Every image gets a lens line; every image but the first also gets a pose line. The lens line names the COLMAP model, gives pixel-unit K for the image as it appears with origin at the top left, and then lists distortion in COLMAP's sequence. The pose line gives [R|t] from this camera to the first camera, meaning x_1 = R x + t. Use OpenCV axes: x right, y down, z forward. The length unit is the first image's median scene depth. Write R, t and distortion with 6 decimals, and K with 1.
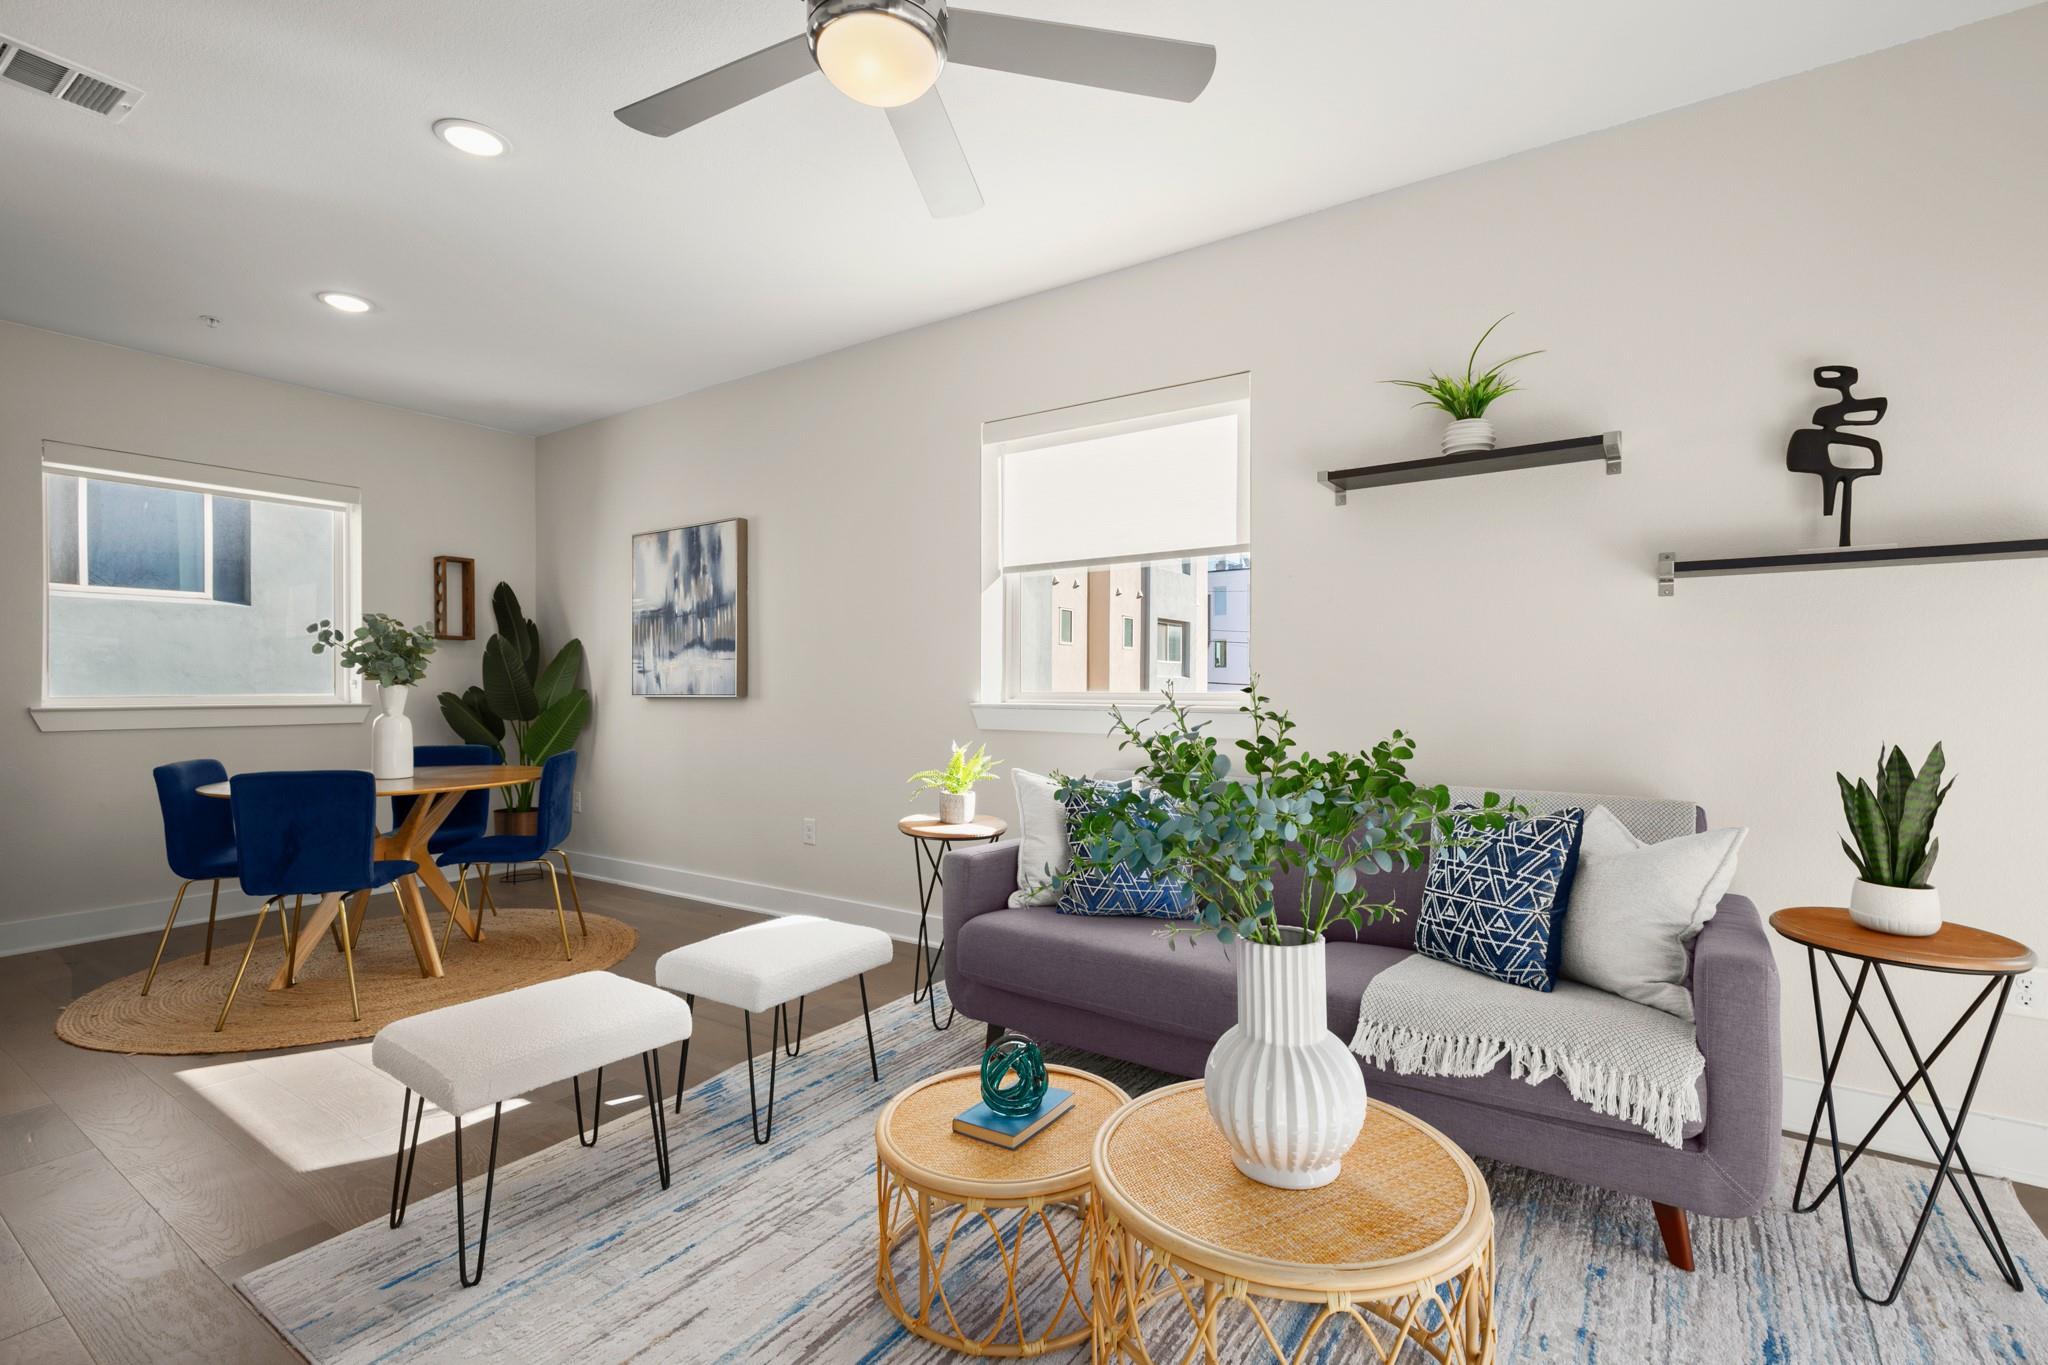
lens RADIAL K [[945.7, 0, 1058.7], [0, 945.7, 687.8], [0, 0, 1]] dist [0.001651, 0.000127]
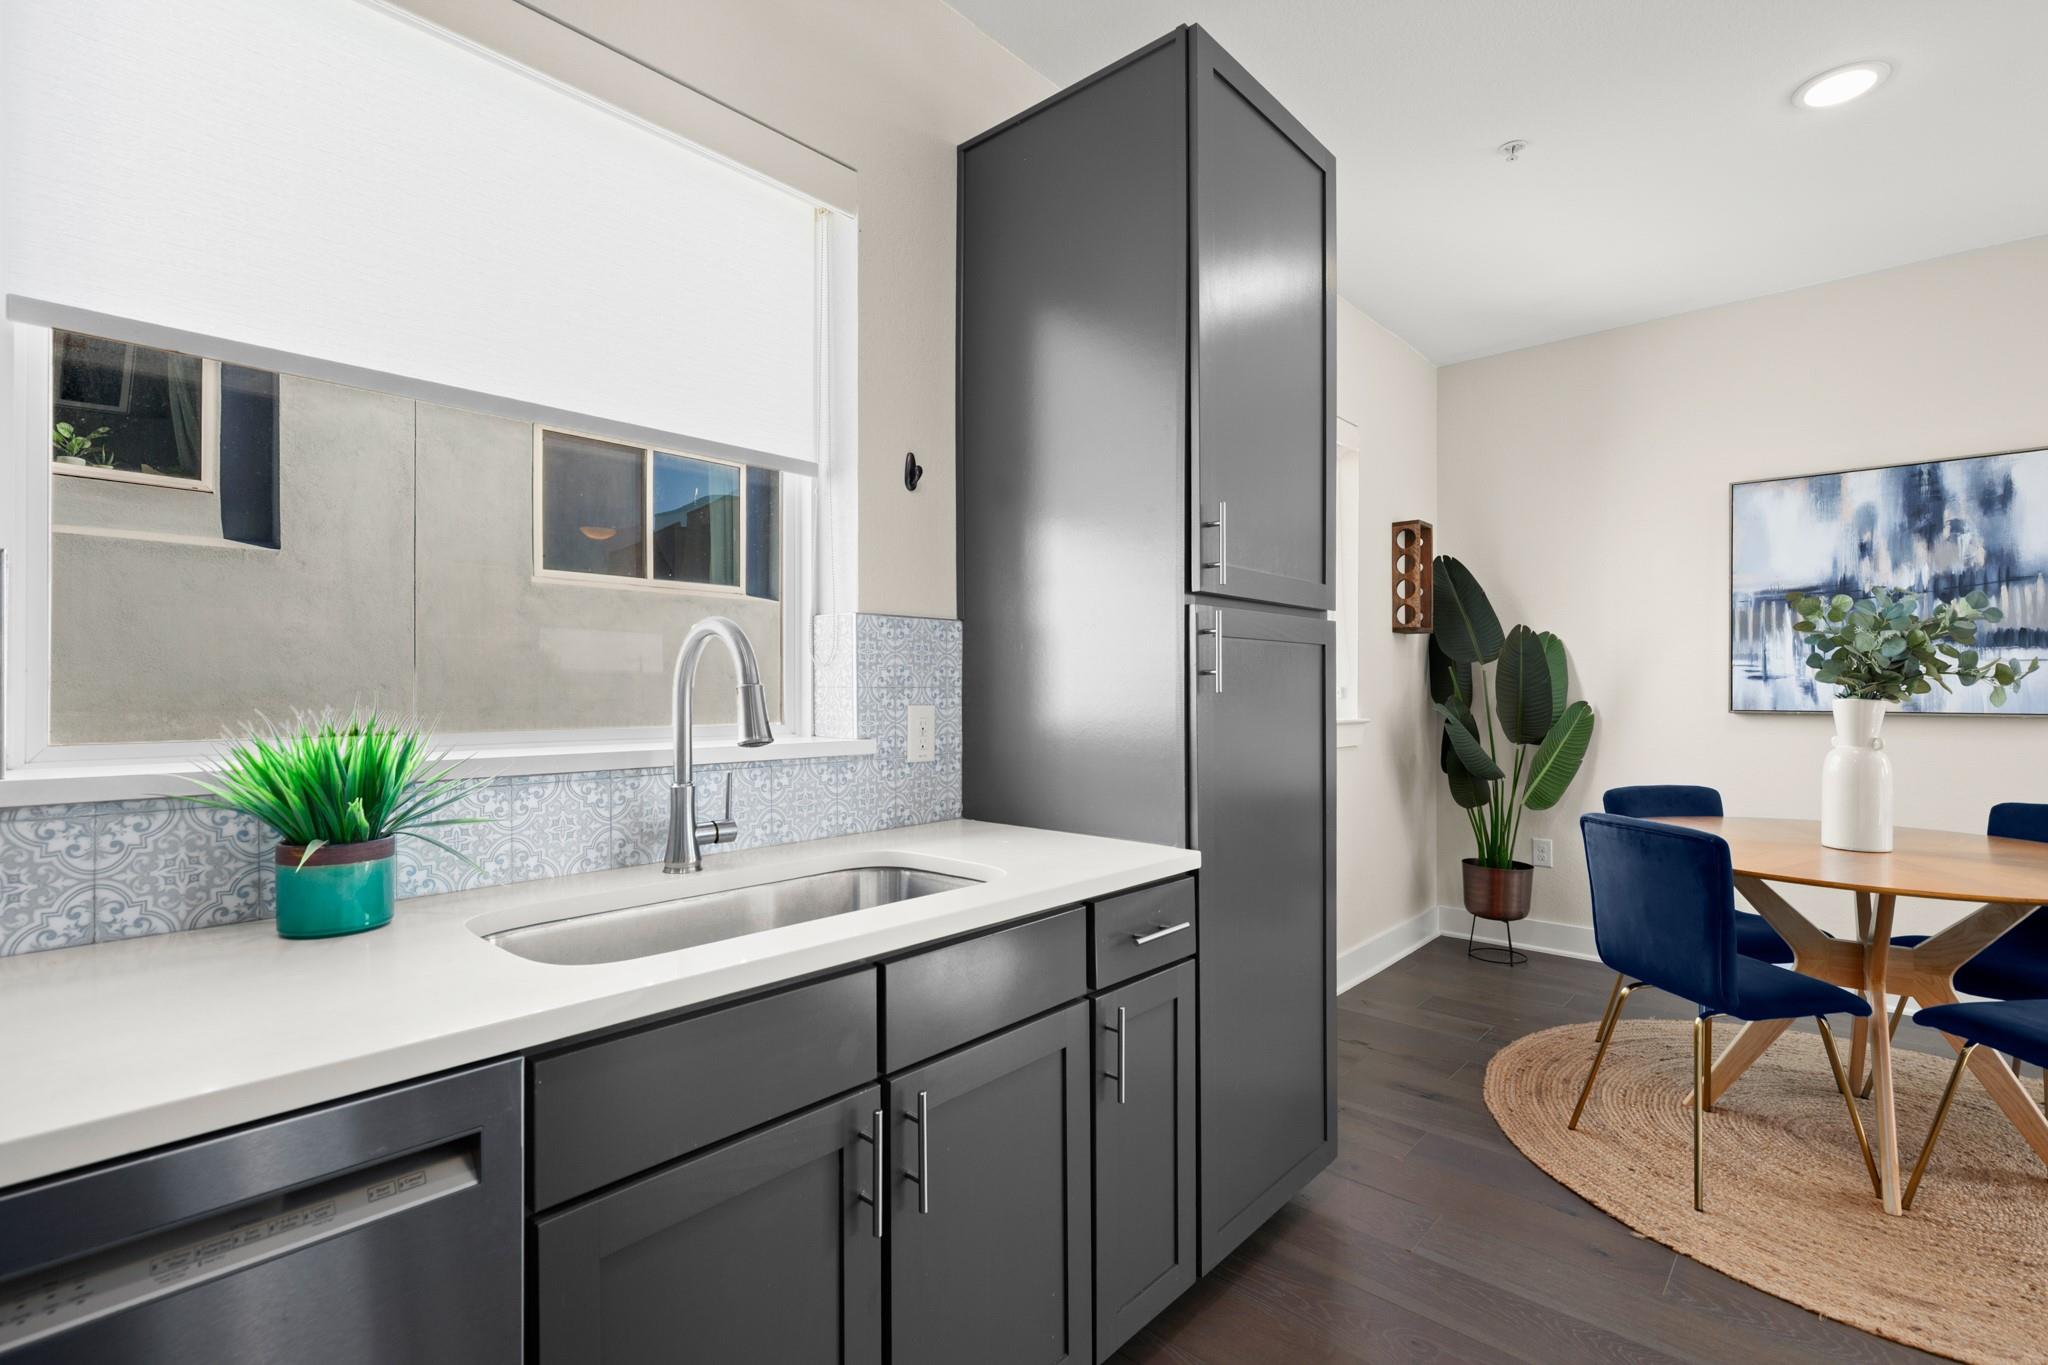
lens RADIAL K [[945.7, 0, 1058.7], [0, 945.7, 687.8], [0, 0, 1]] dist [0.001651, 0.000127]
pose [[0.991500, 0.005385, -0.129997, -0.910625], [-0.005701, 0.999982, -0.002053, -0.005236], [0.129984, 0.002776, 0.991512, 0.248388]]
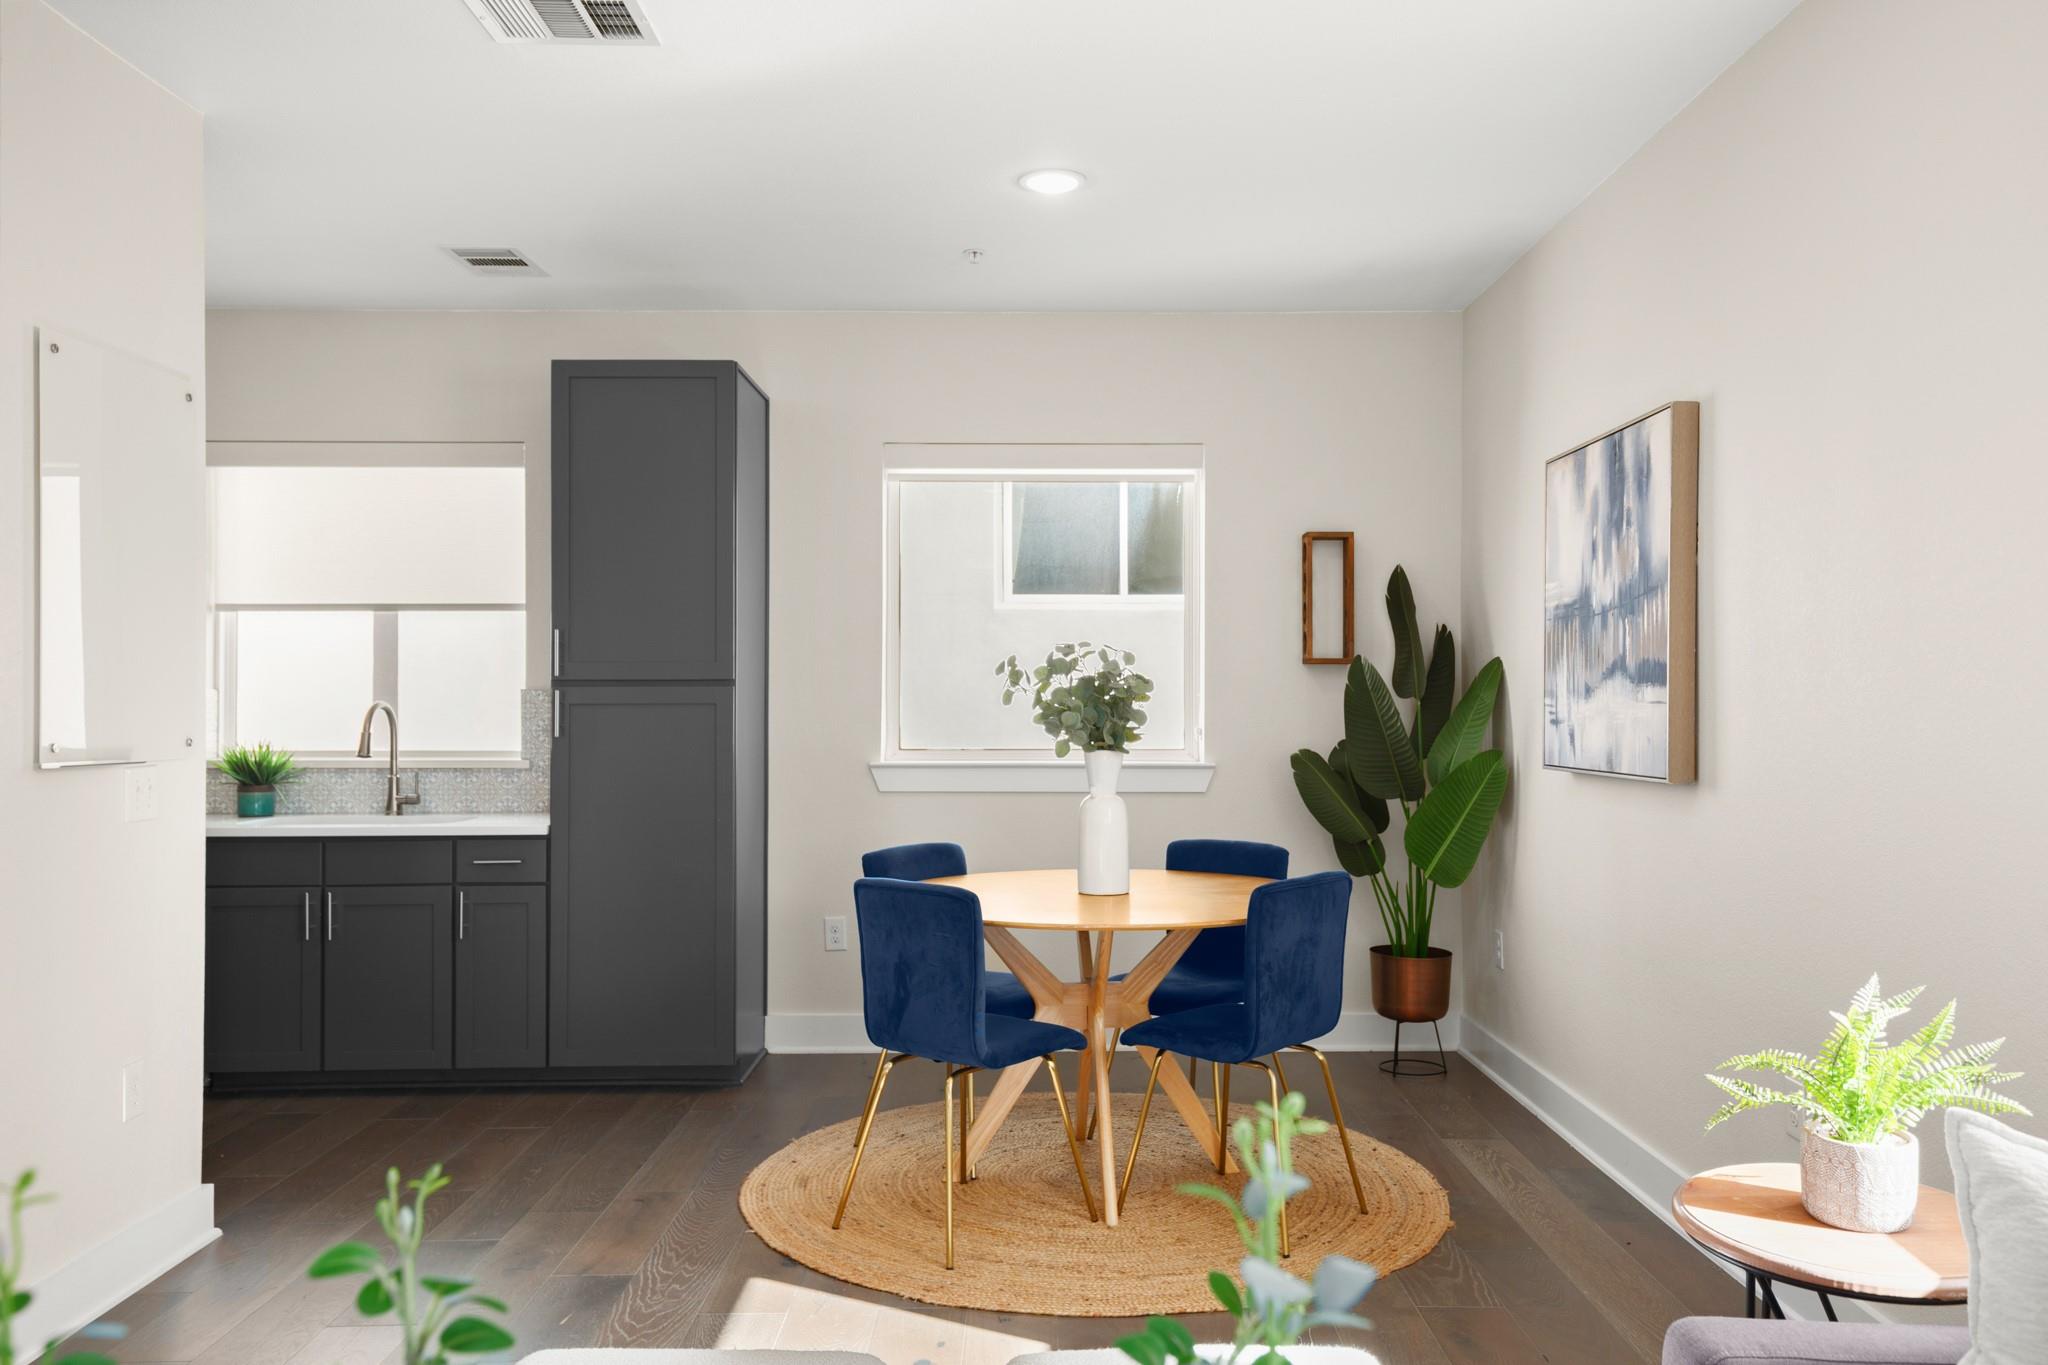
lens RADIAL K [[1593.7, 0, 1021.9], [0, 1593.7, 700.7], [0, 0, 1]] dist [0.066570, 0.000720]
pose [[0.551248, 0.002677, -0.834337, 0.145971], [-0.002423, 0.999996, 0.001608, -0.030783], [0.834338, 0.001135, 0.551253, 0.277250]]
